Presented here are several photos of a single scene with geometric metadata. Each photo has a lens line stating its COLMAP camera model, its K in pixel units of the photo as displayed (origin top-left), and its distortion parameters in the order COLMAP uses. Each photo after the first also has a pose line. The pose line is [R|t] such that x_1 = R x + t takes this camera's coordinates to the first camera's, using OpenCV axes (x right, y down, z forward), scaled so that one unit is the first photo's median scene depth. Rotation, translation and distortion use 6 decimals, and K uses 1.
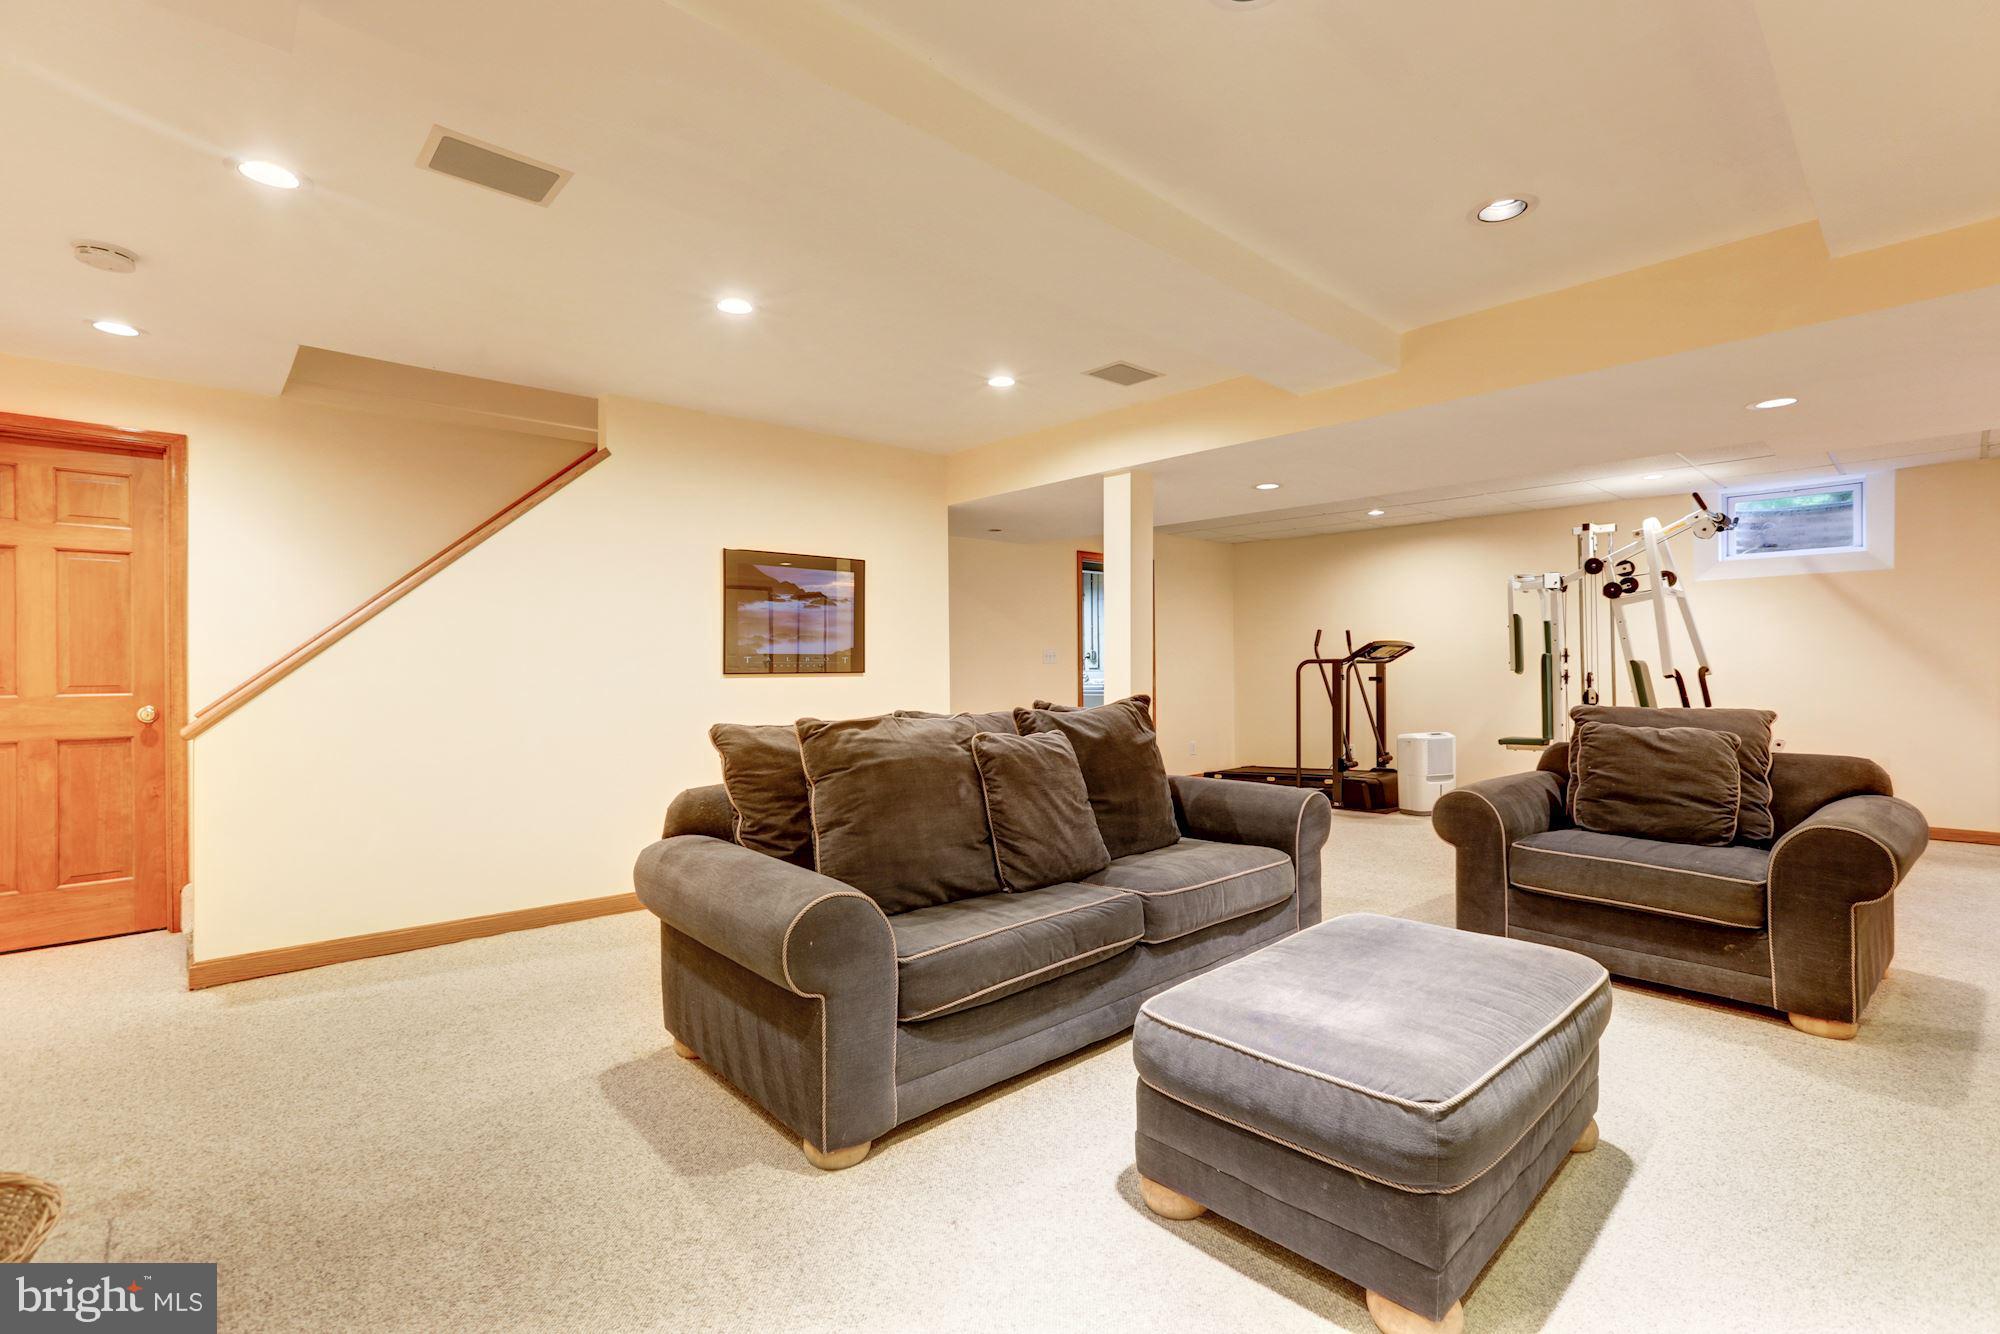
lens RADIAL K [[890.8, 0, 1000.9], [0, 890.8, 661.7], [0, 0, 1]] dist [-0.004559, 0.000828]
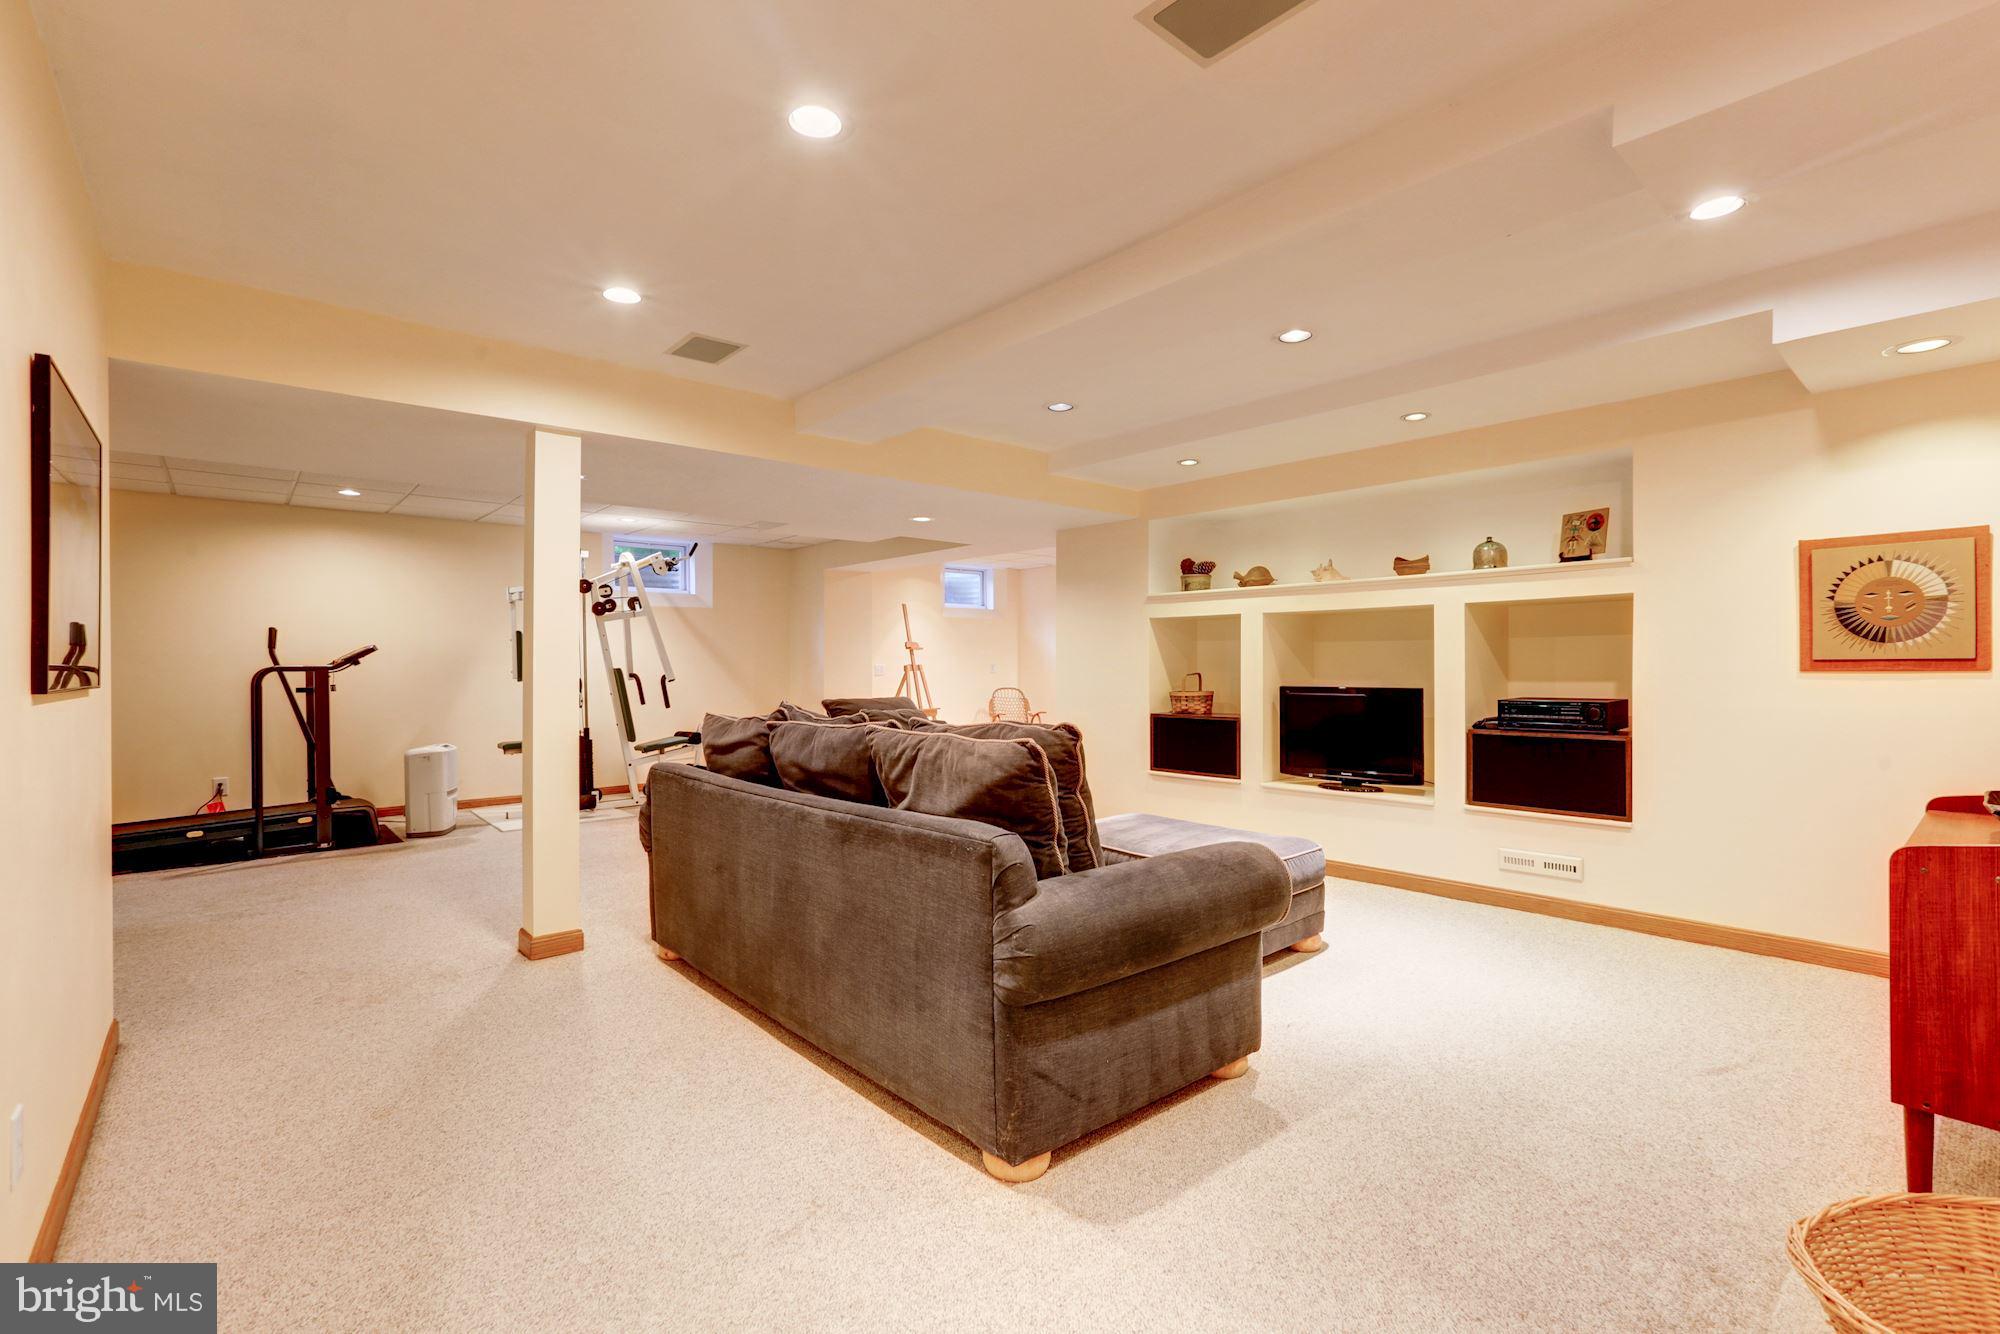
lens RADIAL K [[890.8, 0, 1001.1], [0, 890.8, 665.9], [0, 0, 1]] dist [-0.004559, 0.000828]
pose [[0.028254, 0.002590, 0.999597, -0.484121], [0.003451, 0.999990, -0.002689, 0.001134], [-0.999595, 0.003526, 0.028245, 0.432554]]
